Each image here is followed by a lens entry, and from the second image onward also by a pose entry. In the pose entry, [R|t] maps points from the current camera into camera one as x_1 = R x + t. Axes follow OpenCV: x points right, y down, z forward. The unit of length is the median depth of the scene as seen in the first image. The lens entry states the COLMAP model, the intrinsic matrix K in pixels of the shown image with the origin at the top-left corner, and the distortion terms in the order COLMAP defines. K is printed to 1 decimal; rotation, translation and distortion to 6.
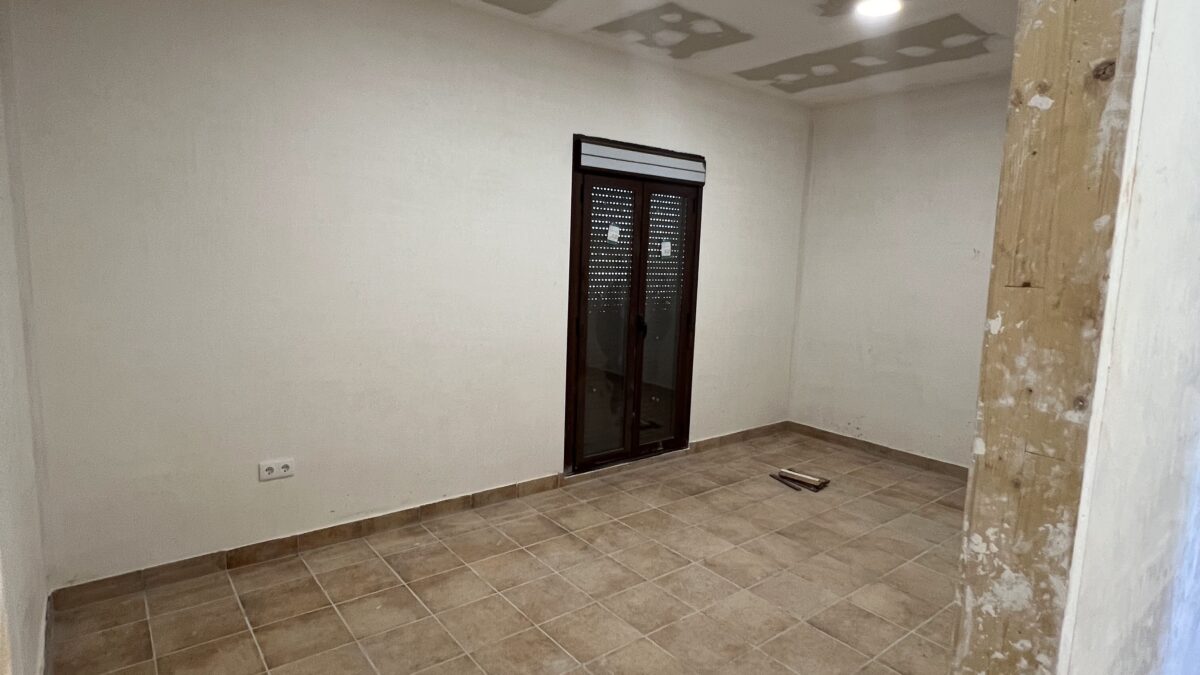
lens RADIAL K [[641.2, 0, 635.3], [0, 641.2, 324.5], [0, 0, 1]] dist [0.000514, -0.001492]
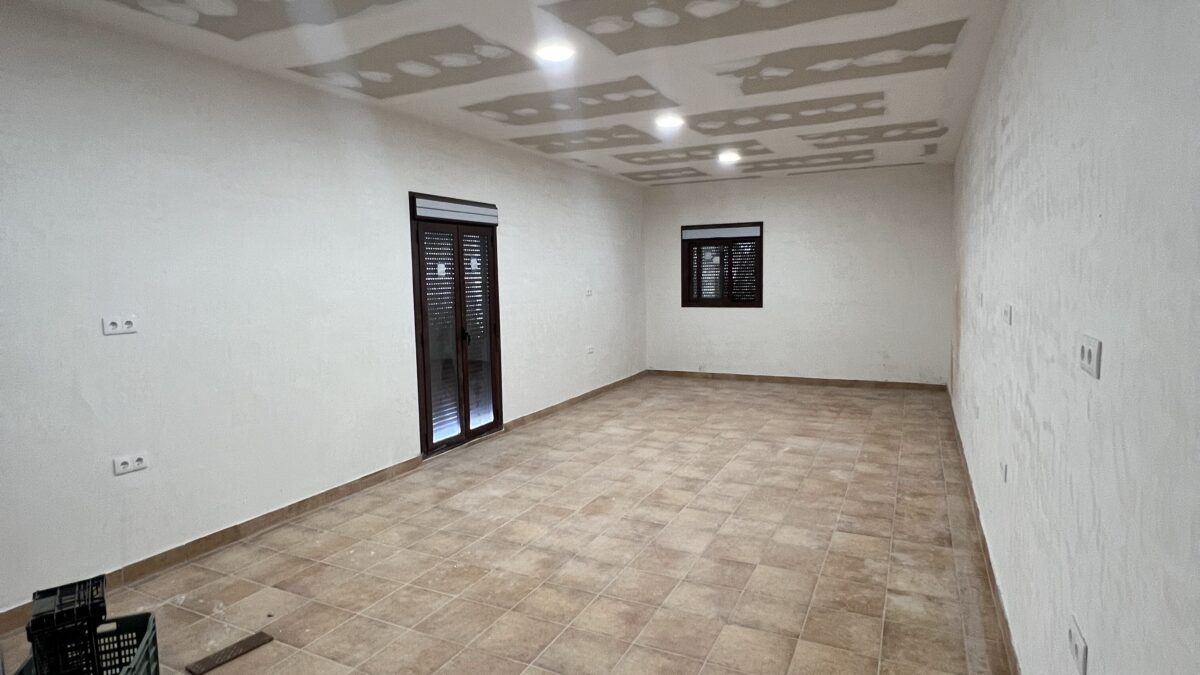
lens RADIAL K [[641.2, 0, 604.8], [0, 641.2, 333.8], [0, 0, 1]] dist [0.000514, -0.001492]
pose [[0.914067, -0.085108, 0.396533, -0.254165], [0.088253, 0.996044, 0.010346, 0.007947], [-0.395845, 0.025538, 0.917962, -0.309487]]
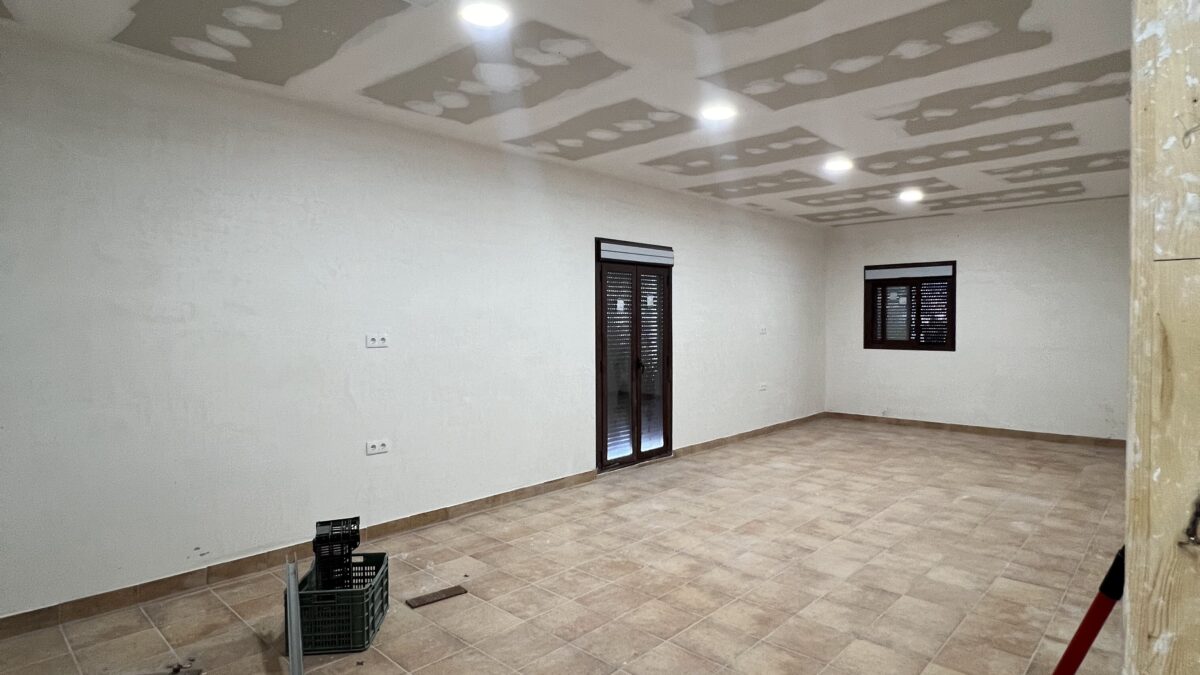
lens RADIAL K [[641.2, 0, 604.6], [0, 641.2, 332.8], [0, 0, 1]] dist [0.000514, -0.001492]
pose [[0.992421, -0.037178, 0.117128, -0.240508], [0.046605, 0.995800, -0.078809, 0.038665], [-0.113706, 0.083670, 0.989985, -0.424032]]
